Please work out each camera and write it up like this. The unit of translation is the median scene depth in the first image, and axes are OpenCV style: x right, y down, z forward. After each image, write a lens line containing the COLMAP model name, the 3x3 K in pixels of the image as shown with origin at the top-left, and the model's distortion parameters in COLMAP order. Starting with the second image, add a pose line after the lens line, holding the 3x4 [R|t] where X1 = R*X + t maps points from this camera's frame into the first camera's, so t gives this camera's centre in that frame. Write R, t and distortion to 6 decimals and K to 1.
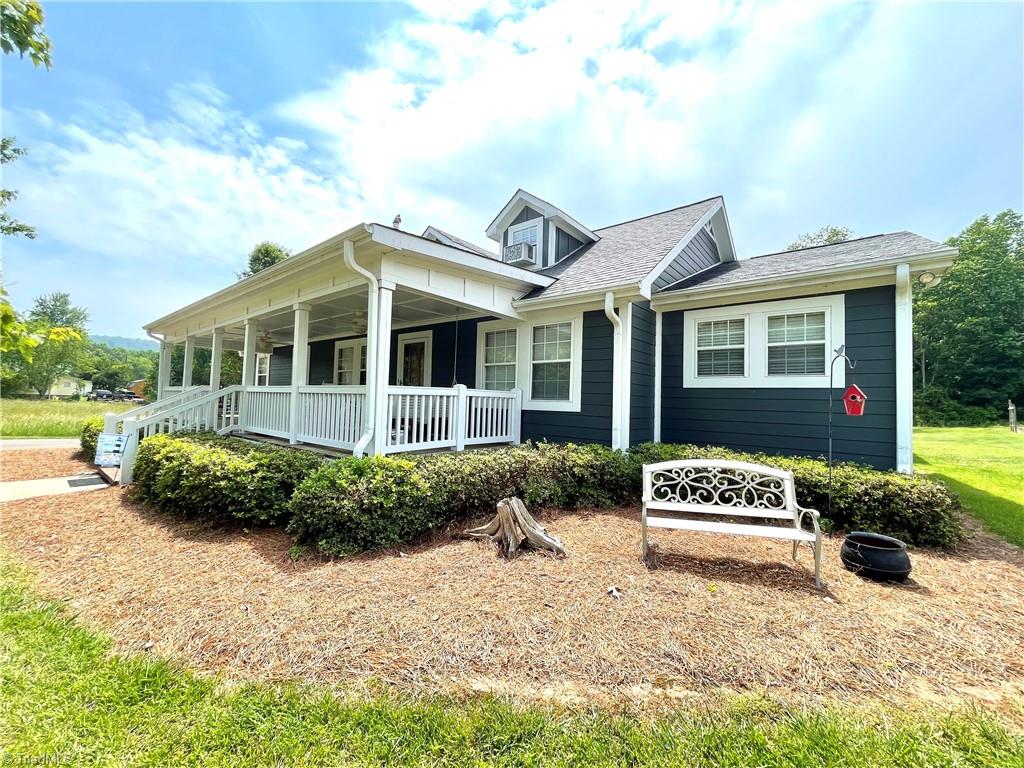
lens RADIAL K [[408.8, 0, 512.1], [0, 408.8, 383.8], [0, 0, 1]] dist [-0.000232, 0.000004]
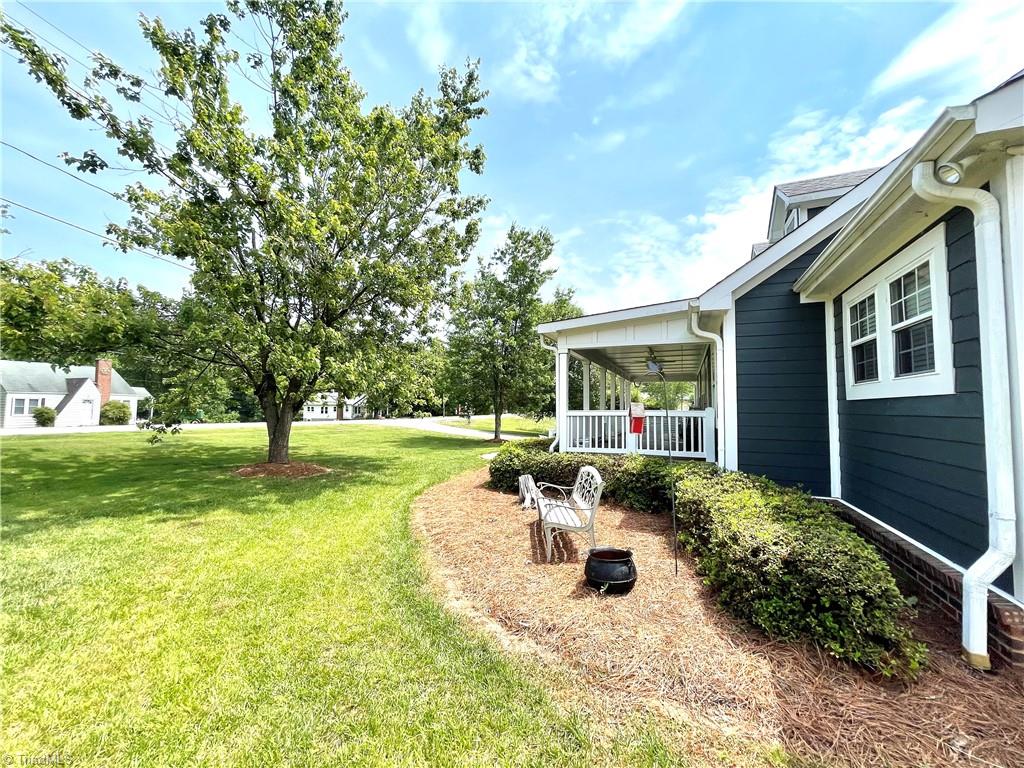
lens RADIAL K [[408.8, 0, 512.0], [0, 408.8, 386.0], [0, 0, 1]] dist [-0.000232, 0.000004]
pose [[0.280069, -0.078291, -0.956782, 1.124701], [0.039922, 0.996756, -0.069877, 0.011643], [0.959149, -0.018626, 0.282286, 0.291117]]
